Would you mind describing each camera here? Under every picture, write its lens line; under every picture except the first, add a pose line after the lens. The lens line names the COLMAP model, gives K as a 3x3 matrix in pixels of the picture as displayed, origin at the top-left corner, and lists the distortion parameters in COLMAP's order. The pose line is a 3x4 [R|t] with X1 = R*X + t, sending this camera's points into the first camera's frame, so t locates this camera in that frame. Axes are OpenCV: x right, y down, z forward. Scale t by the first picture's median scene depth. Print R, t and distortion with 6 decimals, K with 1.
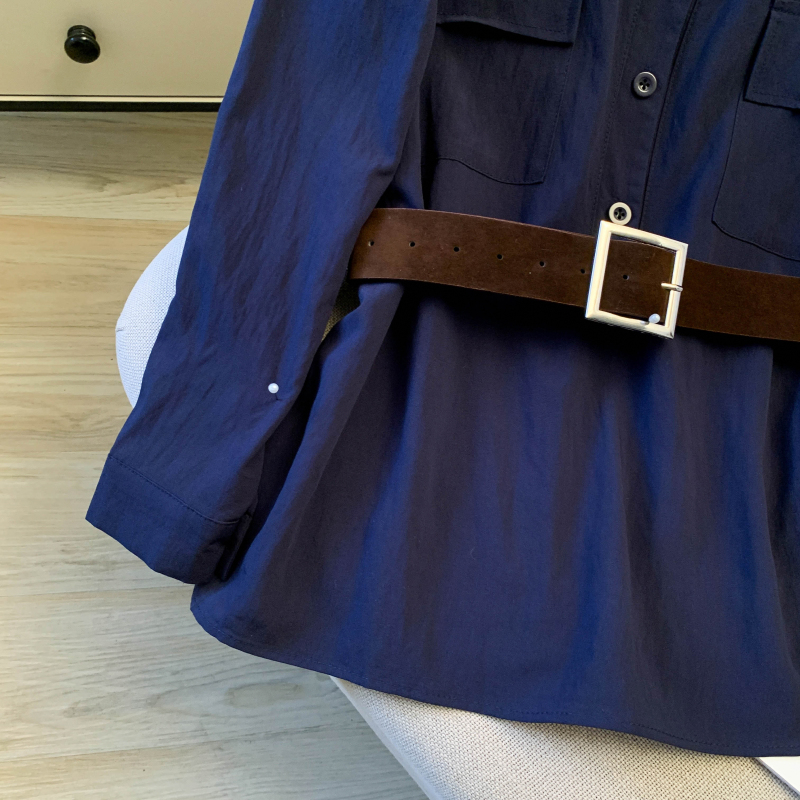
lens RADIAL K [[830.8, 0, 434.5], [0, 830.8, 399.9], [0, 0, 1]] dist [0.001299, -0.010714]
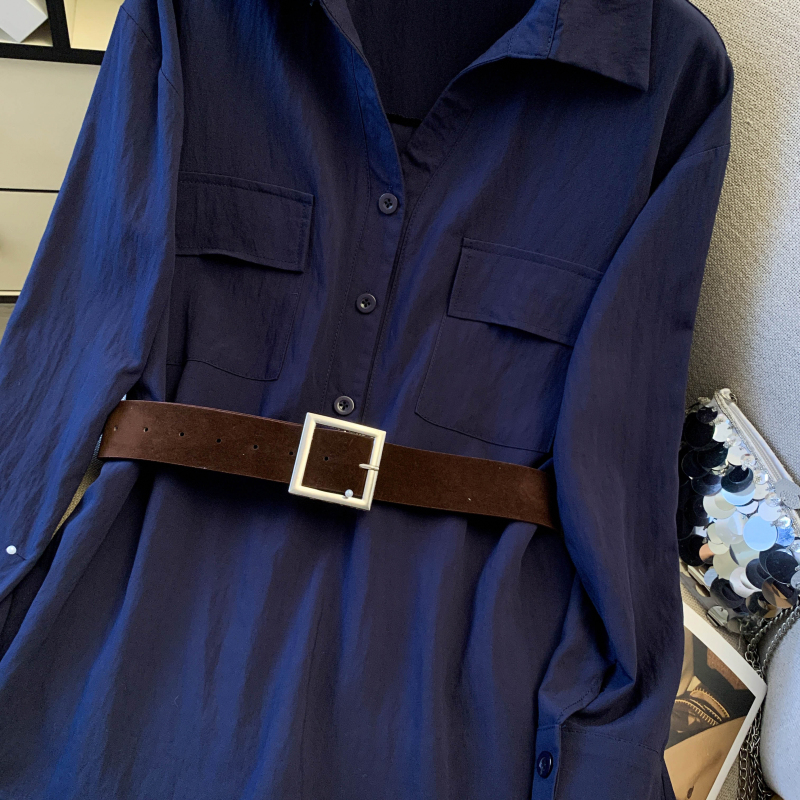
lens RADIAL K [[830.8, 0, 434.5], [0, 830.8, 399.9], [0, 0, 1]] dist [0.001299, -0.010714]
pose [[0.999901, 0.010241, 0.009634, 0.364844], [-0.008095, 0.979533, -0.201123, 0.009485], [-0.011496, 0.201025, 0.979519, -0.191743]]
